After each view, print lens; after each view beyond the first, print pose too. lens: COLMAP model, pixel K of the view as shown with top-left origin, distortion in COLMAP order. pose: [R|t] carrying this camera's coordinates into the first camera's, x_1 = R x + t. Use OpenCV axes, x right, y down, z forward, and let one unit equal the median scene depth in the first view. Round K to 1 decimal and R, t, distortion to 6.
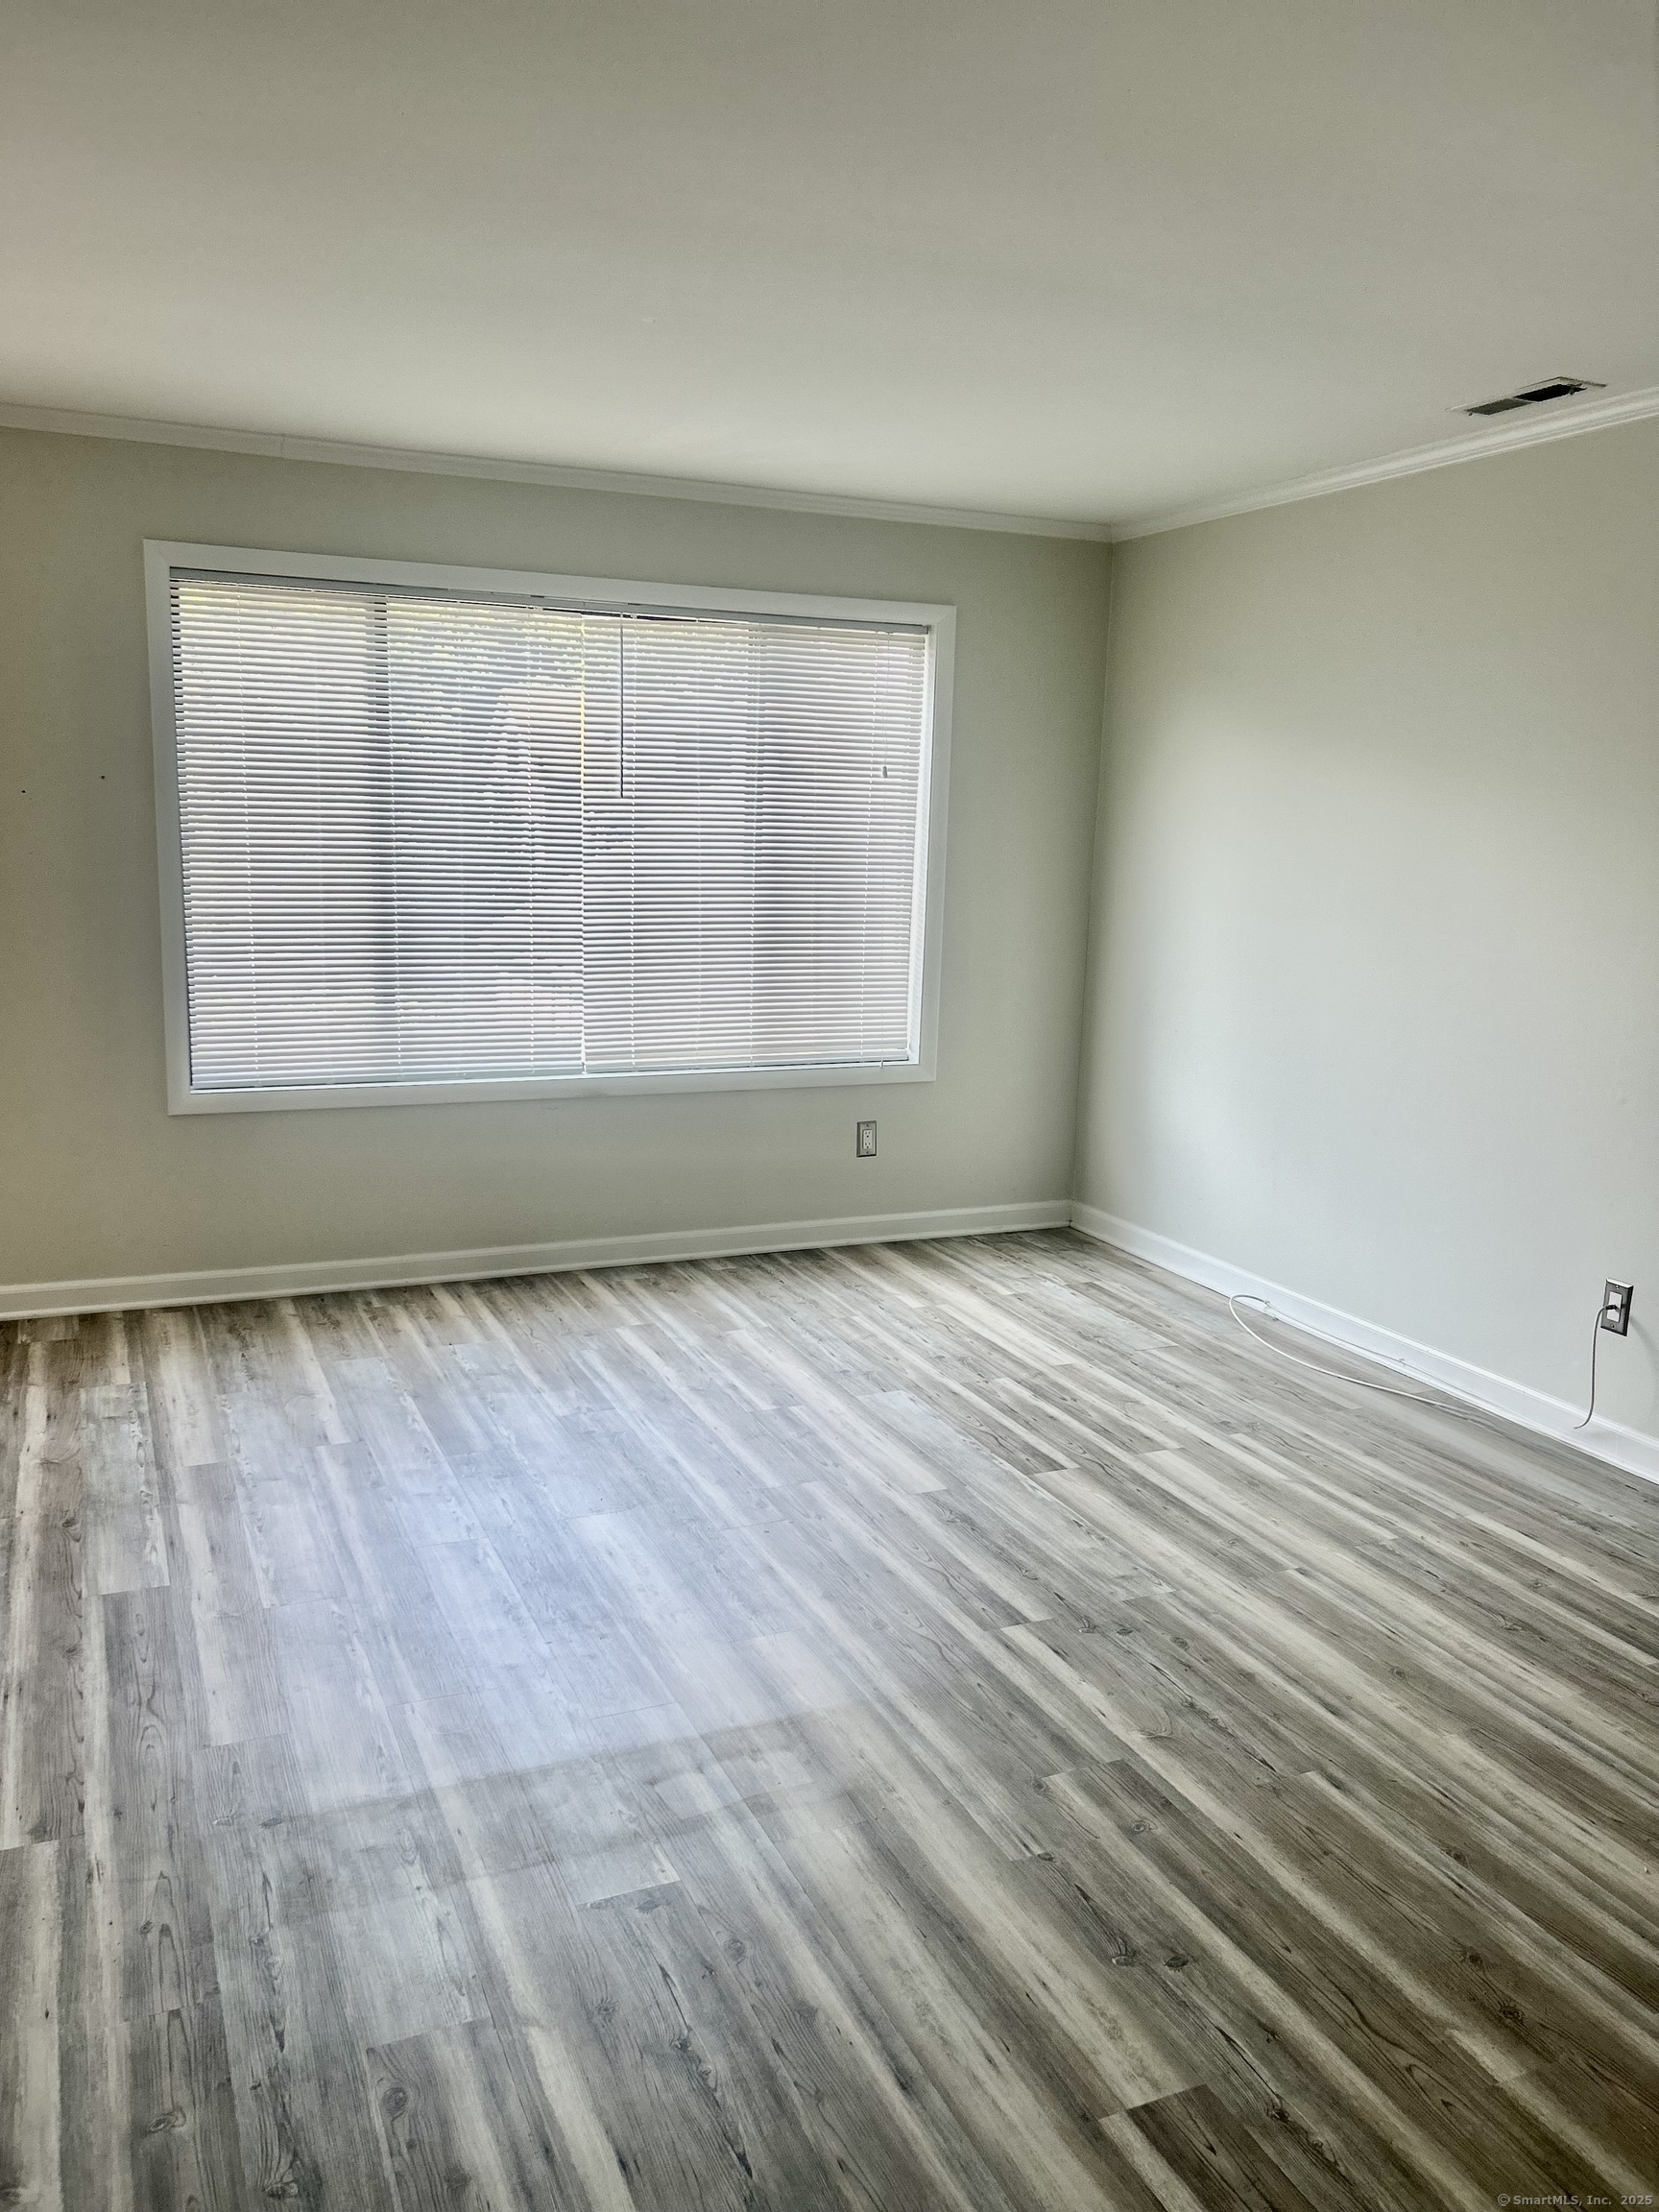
lens RADIAL K [[1668.0, 0, 829.5], [0, 1668.0, 1106.0], [0, 0, 1]] dist [0.000678, -0.033390]
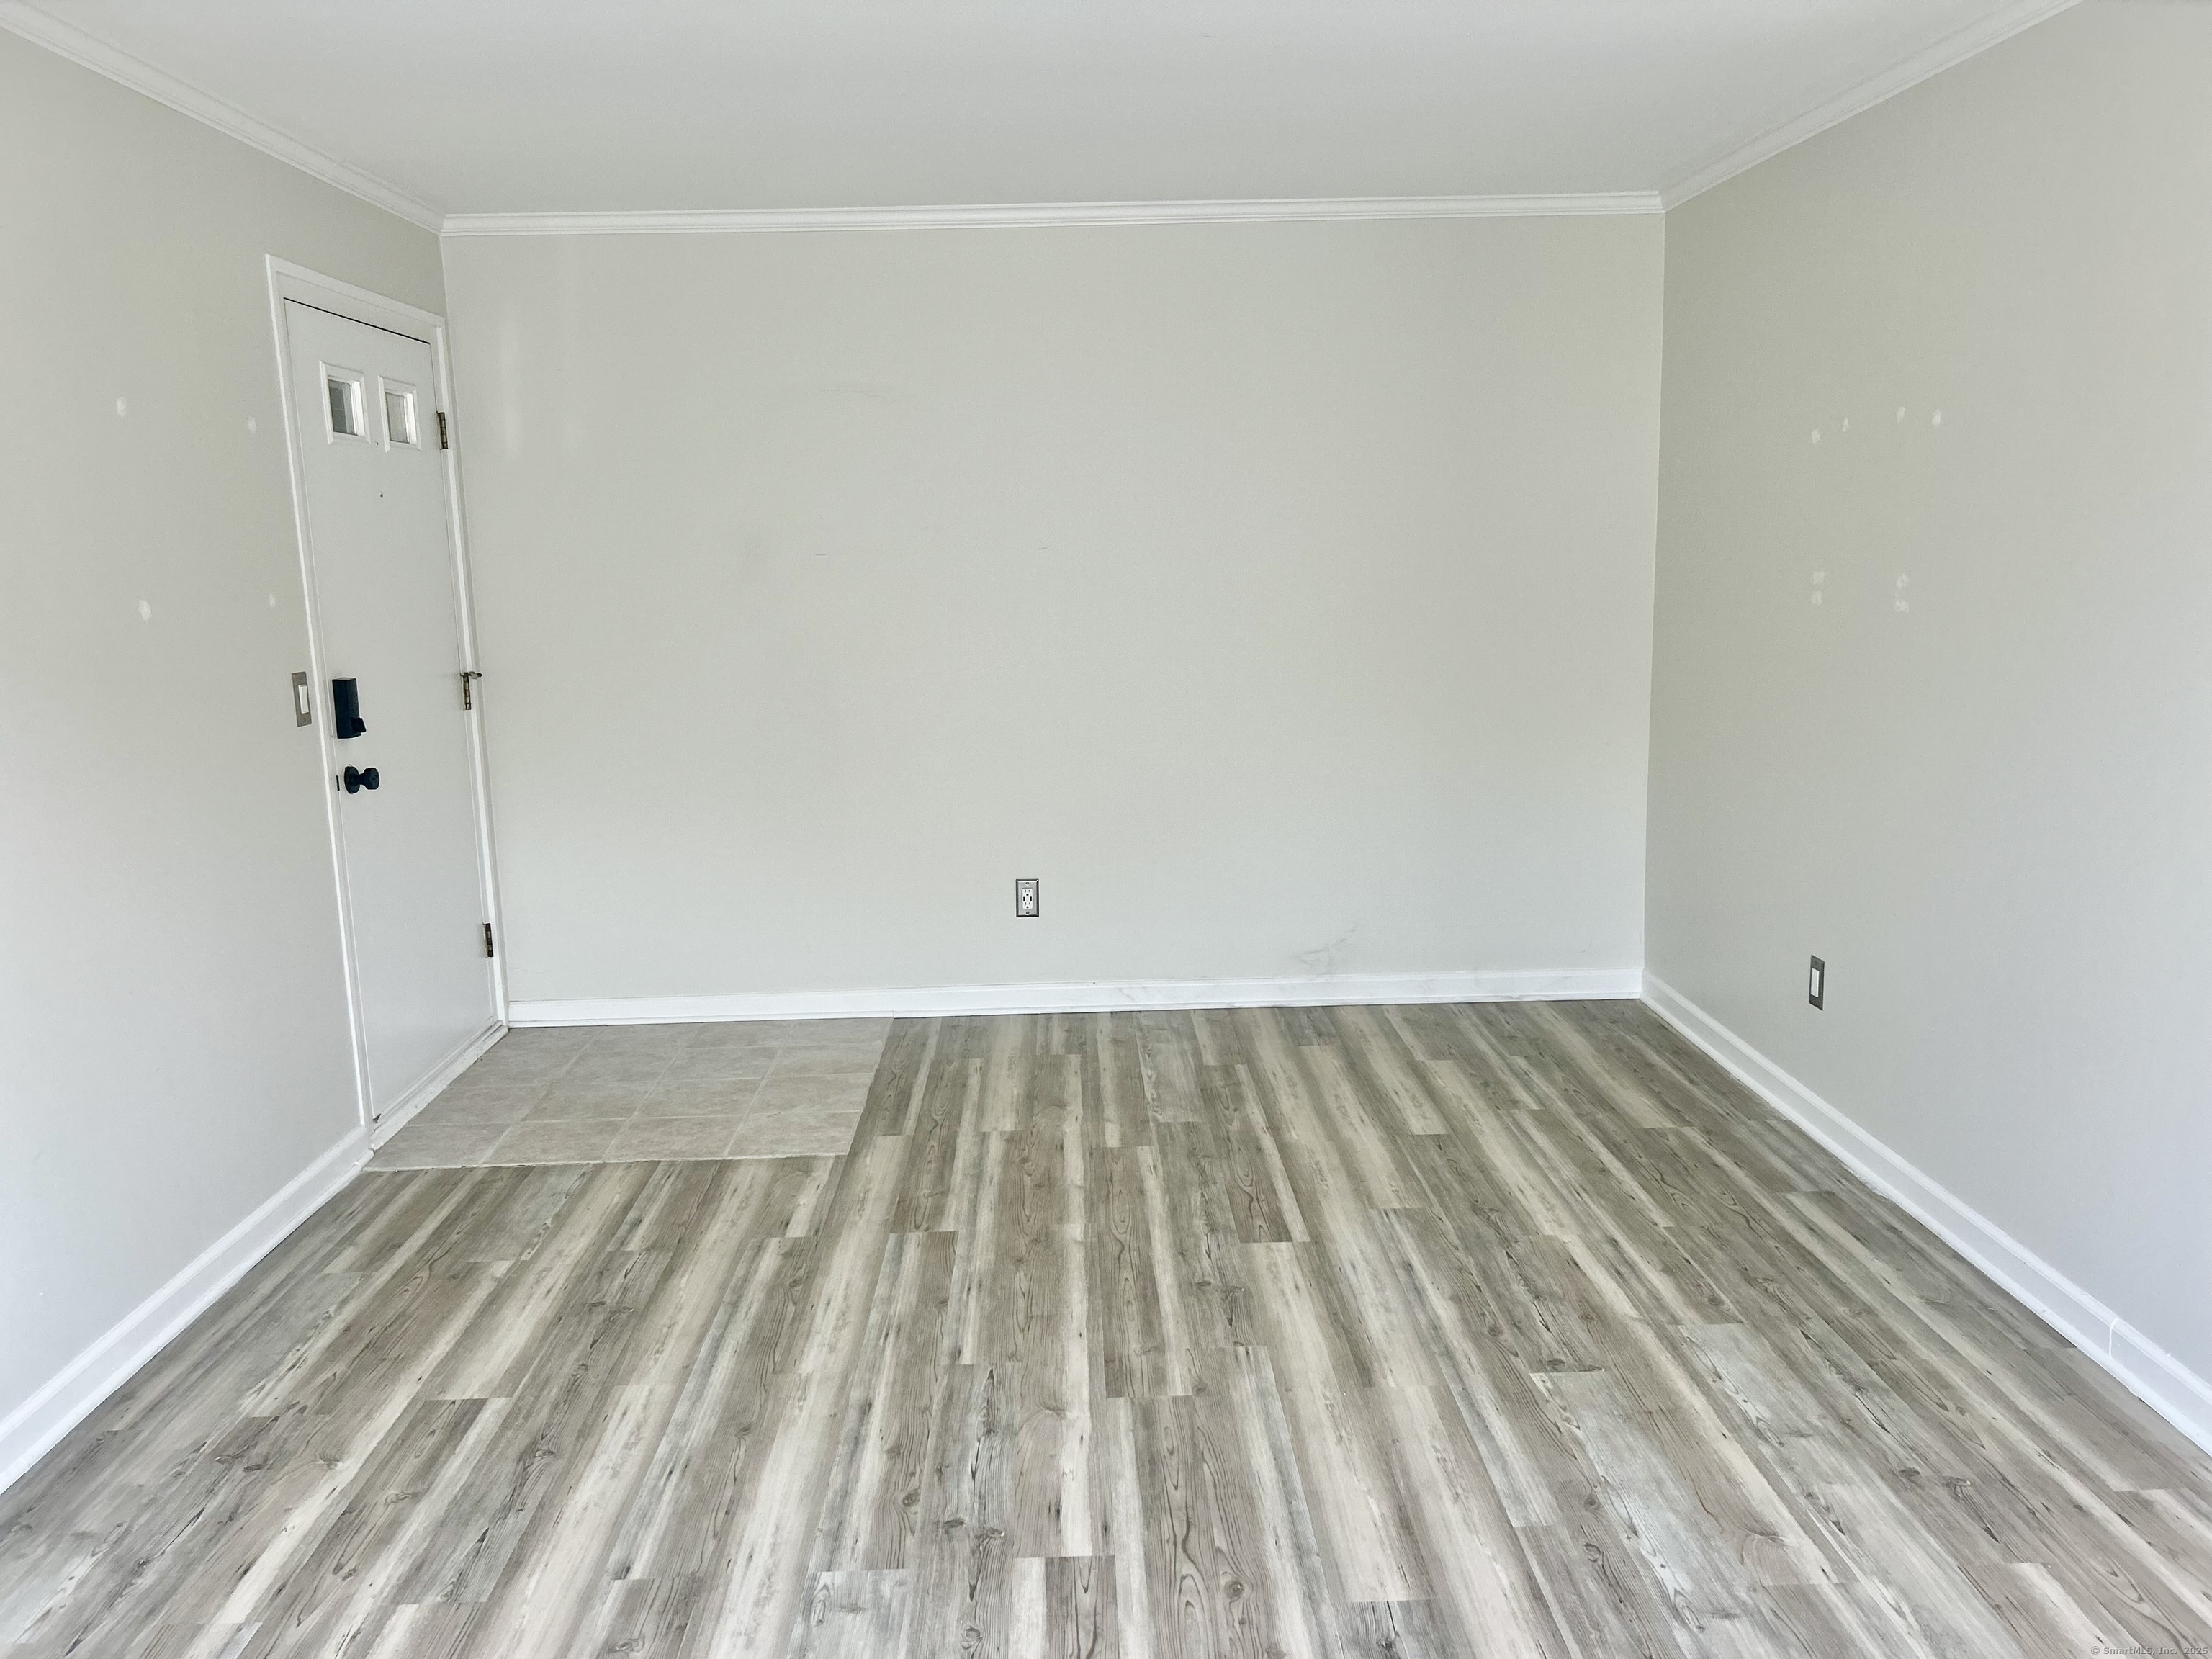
lens RADIAL K [[1668.0, 0, 1106.0], [0, 1668.0, 829.5], [0, 0, 1]] dist [0.000678, -0.033390]
pose [[-0.925388, -0.066628, 0.373118, -0.213206], [0.066878, 0.940278, 0.333774, -0.334691], [-0.373073, 0.333824, -0.865666, 1.871205]]
